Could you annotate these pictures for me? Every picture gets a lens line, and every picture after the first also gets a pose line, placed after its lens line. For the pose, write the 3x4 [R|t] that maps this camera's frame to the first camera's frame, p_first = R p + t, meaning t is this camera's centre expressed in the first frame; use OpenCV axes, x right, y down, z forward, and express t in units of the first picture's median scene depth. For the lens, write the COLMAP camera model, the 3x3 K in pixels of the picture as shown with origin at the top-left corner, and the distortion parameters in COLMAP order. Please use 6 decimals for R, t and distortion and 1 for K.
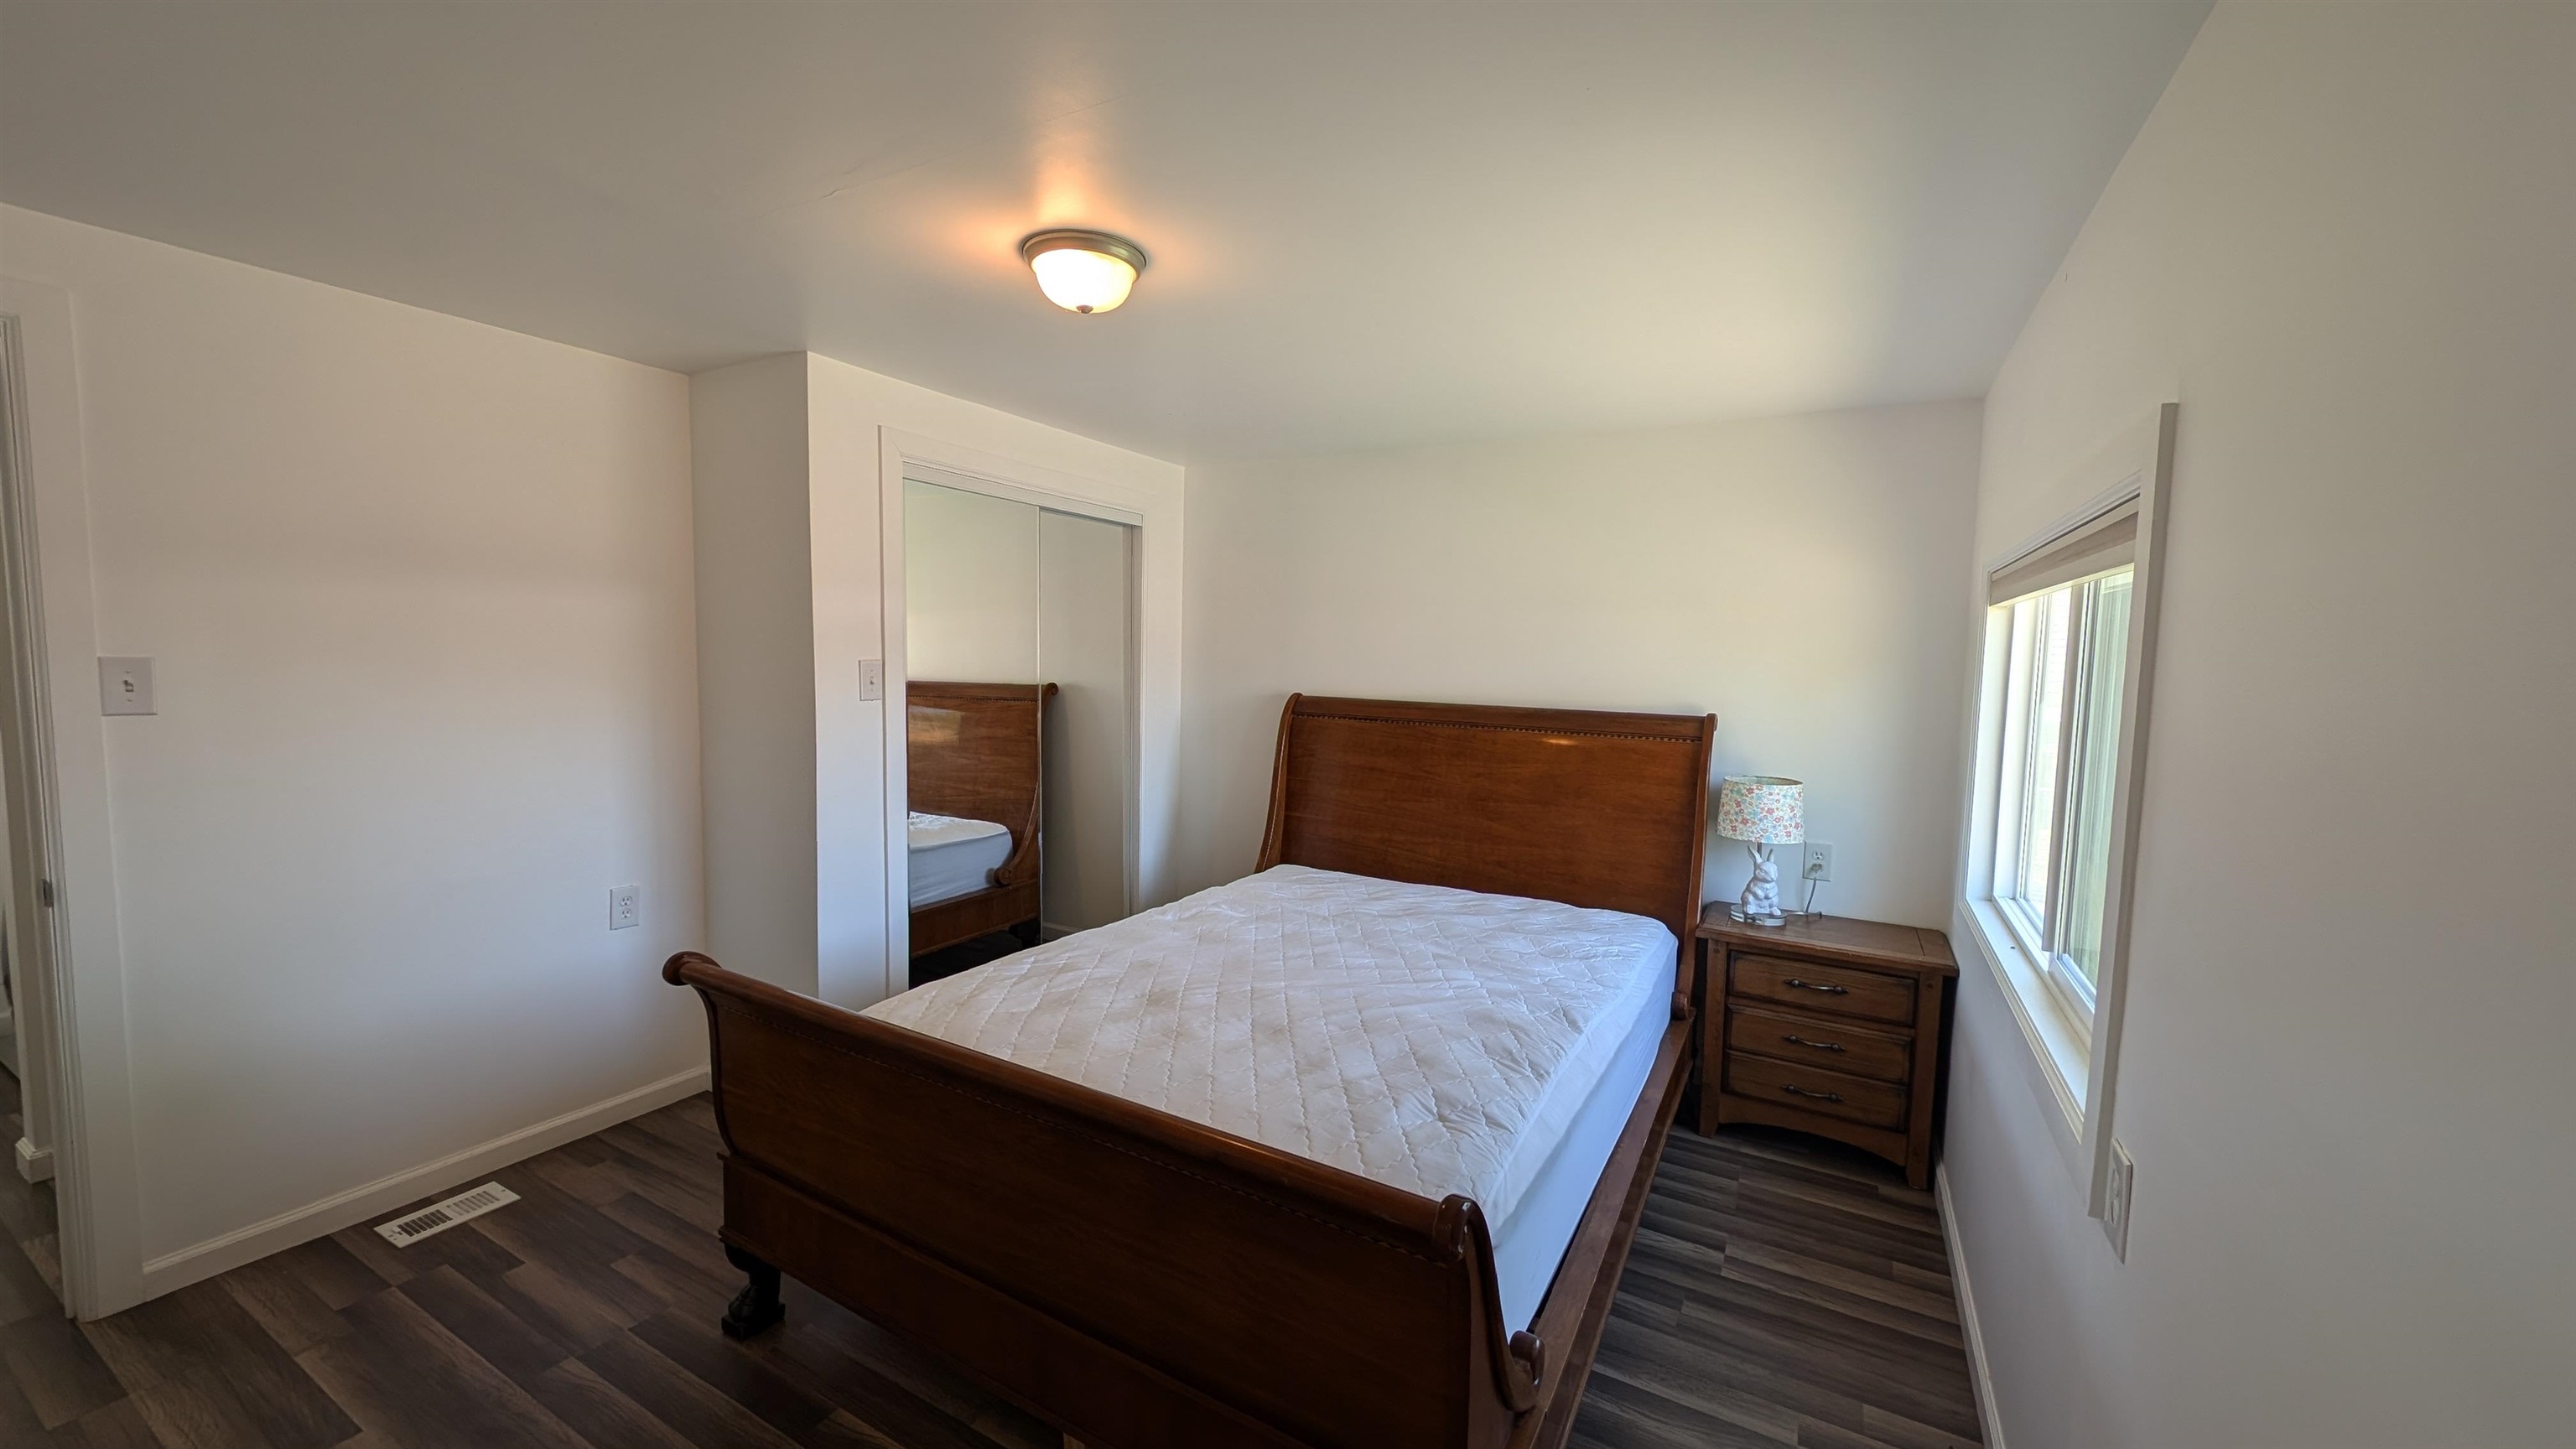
lens RADIAL K [[961.0, 0, 1280.8], [0, 961.0, 734.7], [0, 0, 1]] dist [0.001102, -0.000237]
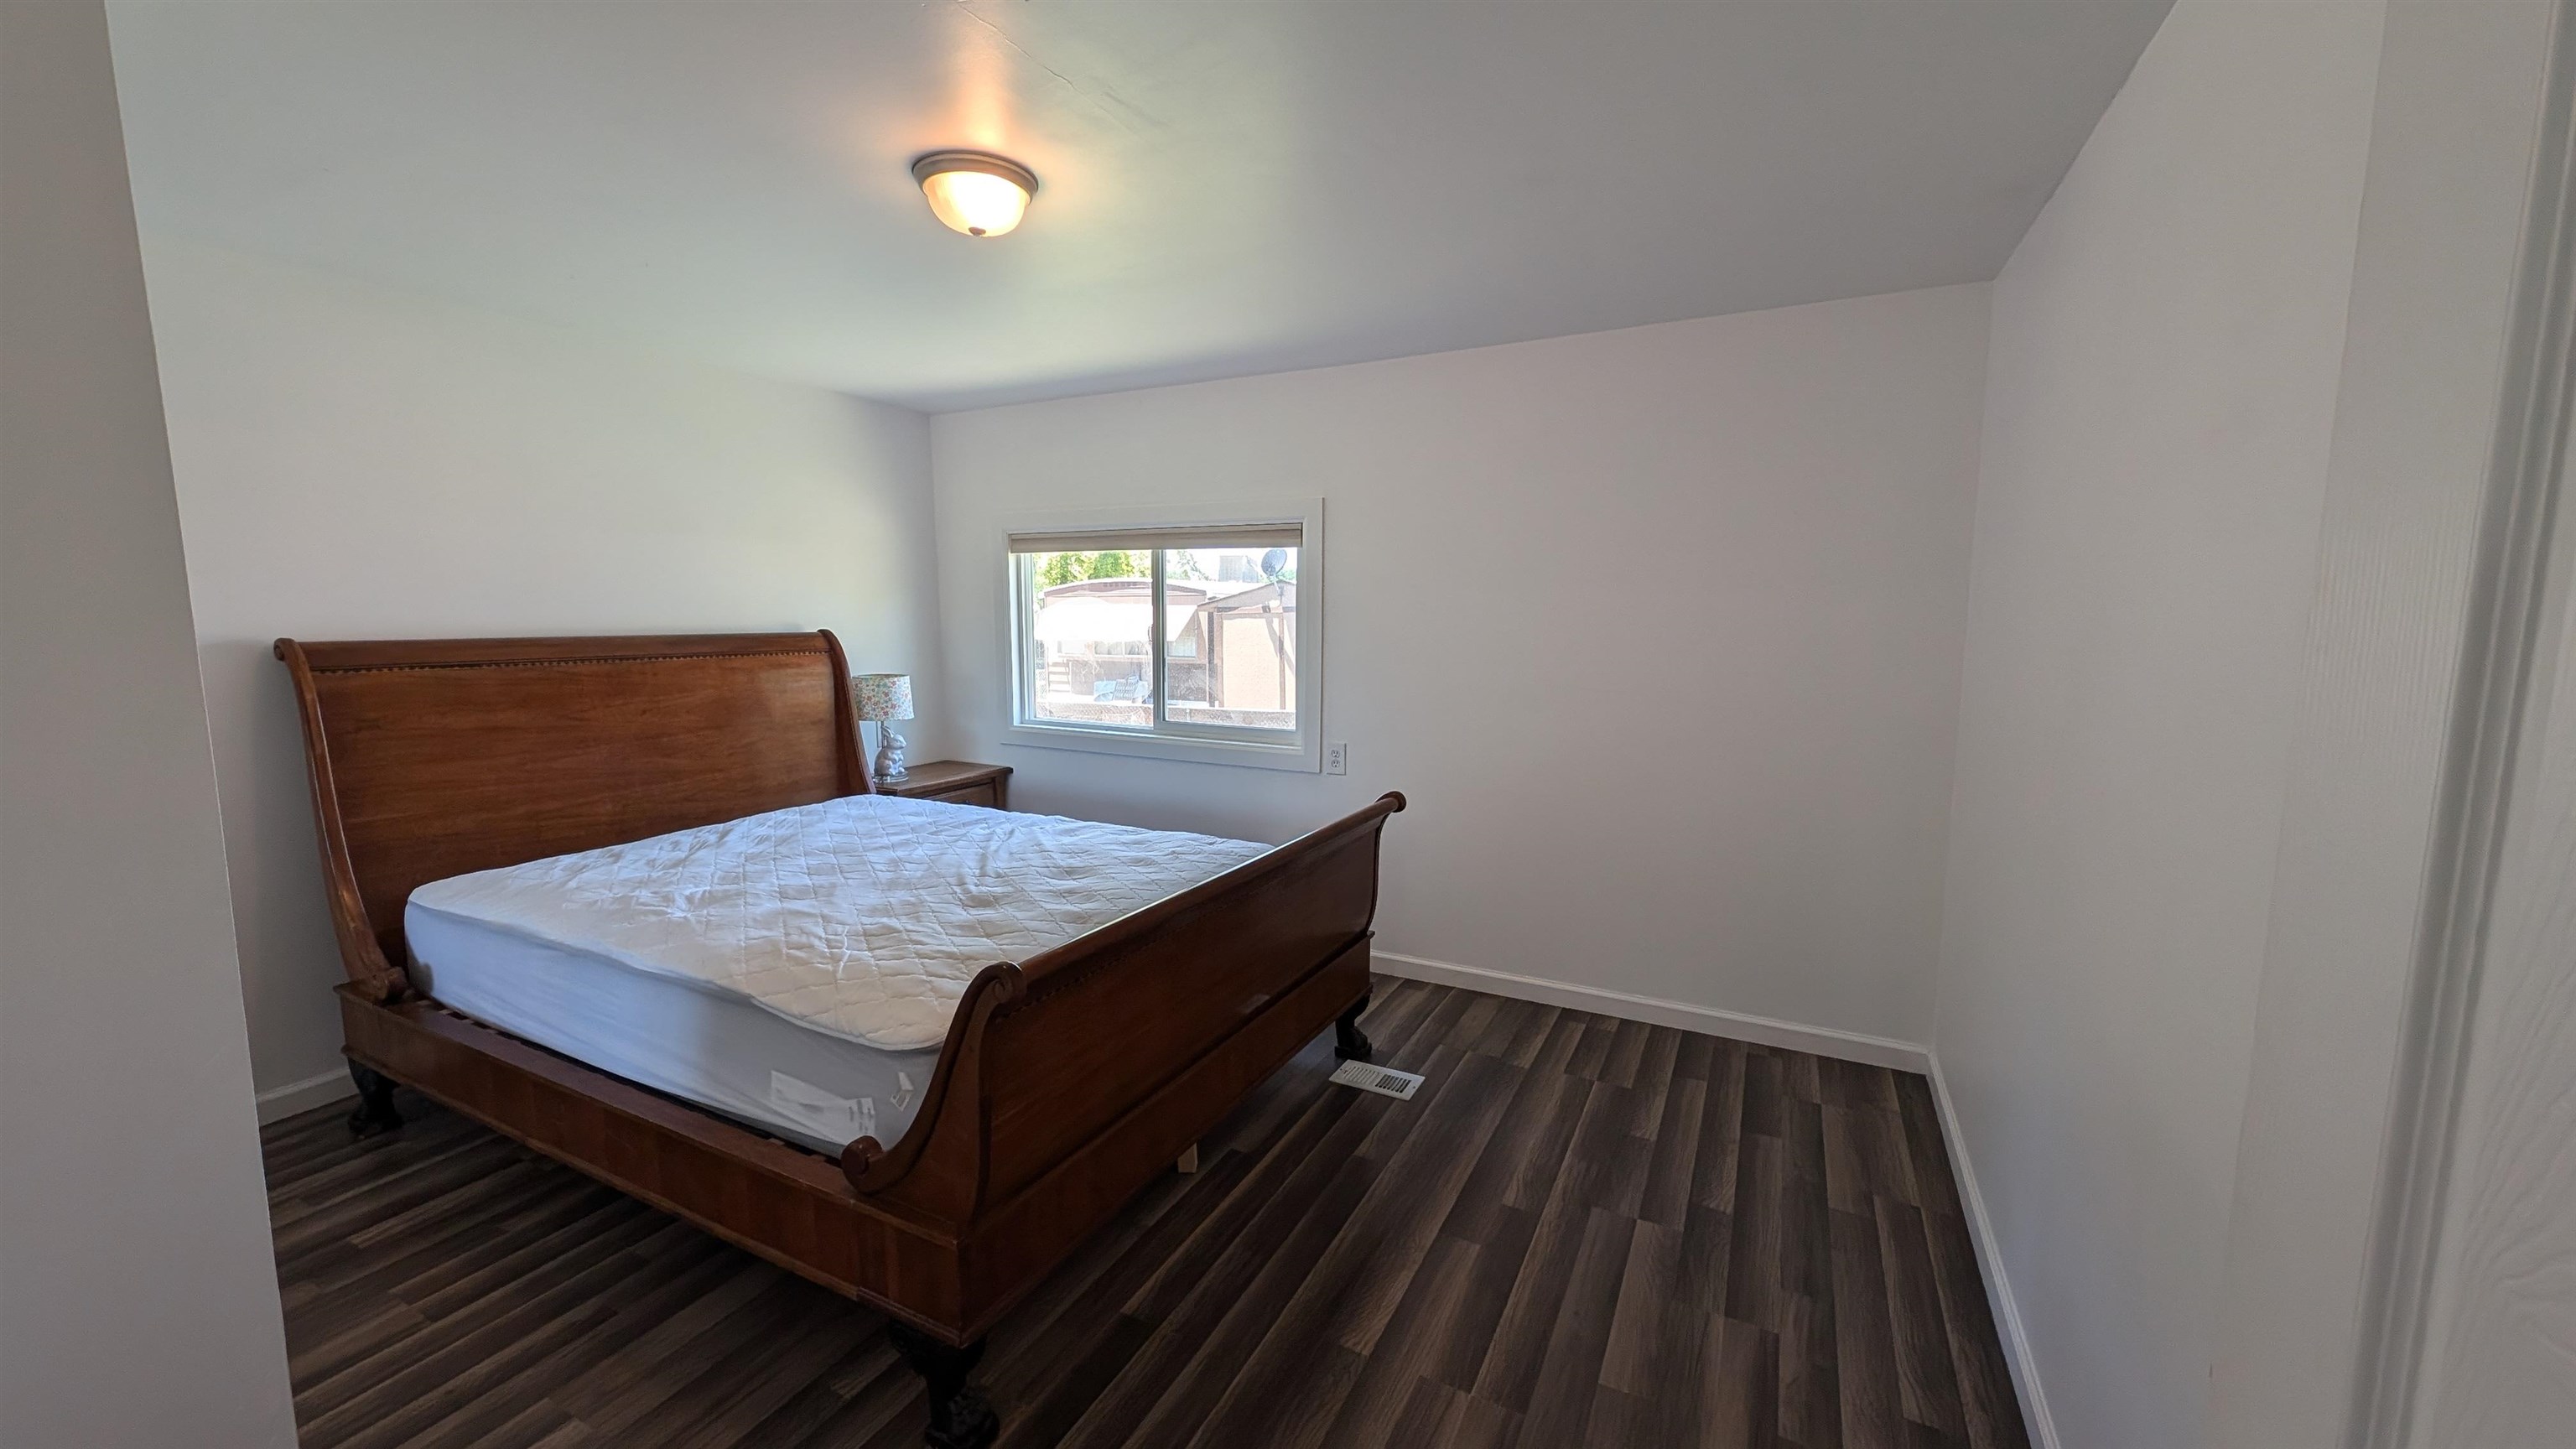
lens RADIAL K [[961.0, 0, 1286.4], [0, 961.0, 723.4], [0, 0, 1]] dist [0.001102, -0.000237]
pose [[-0.048325, -0.141167, 0.988806, -0.739433], [0.079643, 0.986266, 0.144697, -0.030942], [-0.995651, 0.085744, -0.036418, 0.430523]]
